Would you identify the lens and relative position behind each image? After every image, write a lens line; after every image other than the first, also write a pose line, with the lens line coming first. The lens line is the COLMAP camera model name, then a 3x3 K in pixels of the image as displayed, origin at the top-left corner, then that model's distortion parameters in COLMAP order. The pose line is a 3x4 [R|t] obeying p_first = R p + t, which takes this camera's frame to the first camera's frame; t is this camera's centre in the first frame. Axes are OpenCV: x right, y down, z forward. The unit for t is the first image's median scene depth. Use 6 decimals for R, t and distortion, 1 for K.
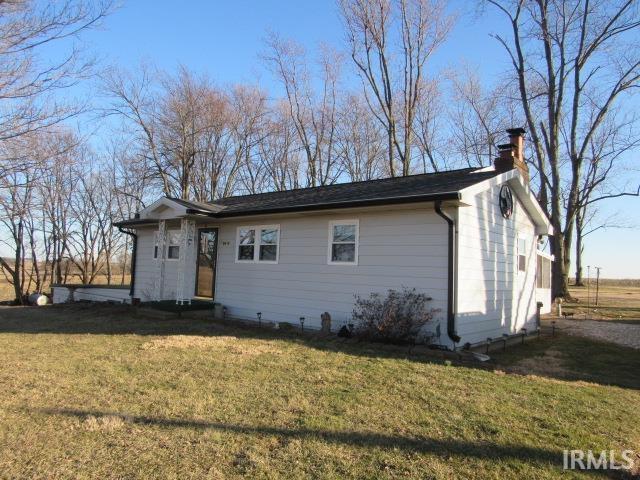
lens RADIAL K [[449.4, 0, 319.3], [0, 449.4, 239.9], [0, 0, 1]] dist [-0.039323, 0.000740]
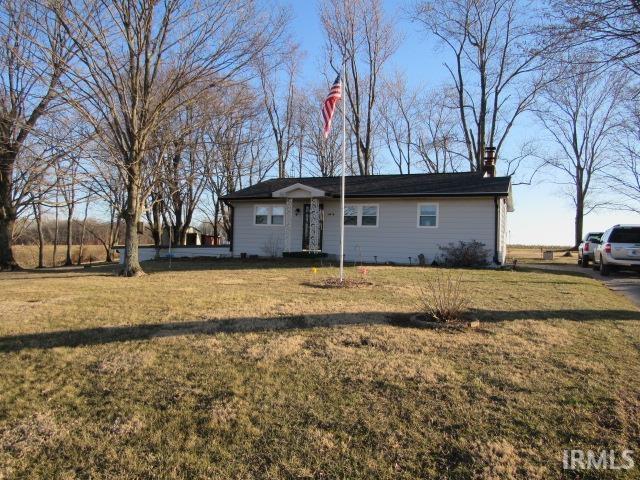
lens RADIAL K [[449.4, 0, 320.2], [0, 449.4, 239.6], [0, 0, 1]] dist [-0.039323, 0.000740]
pose [[0.958930, -0.006143, 0.283575, -0.680088], [-0.014296, 0.997448, 0.069949, -0.013201], [-0.283281, -0.071130, 0.956396, -0.463958]]
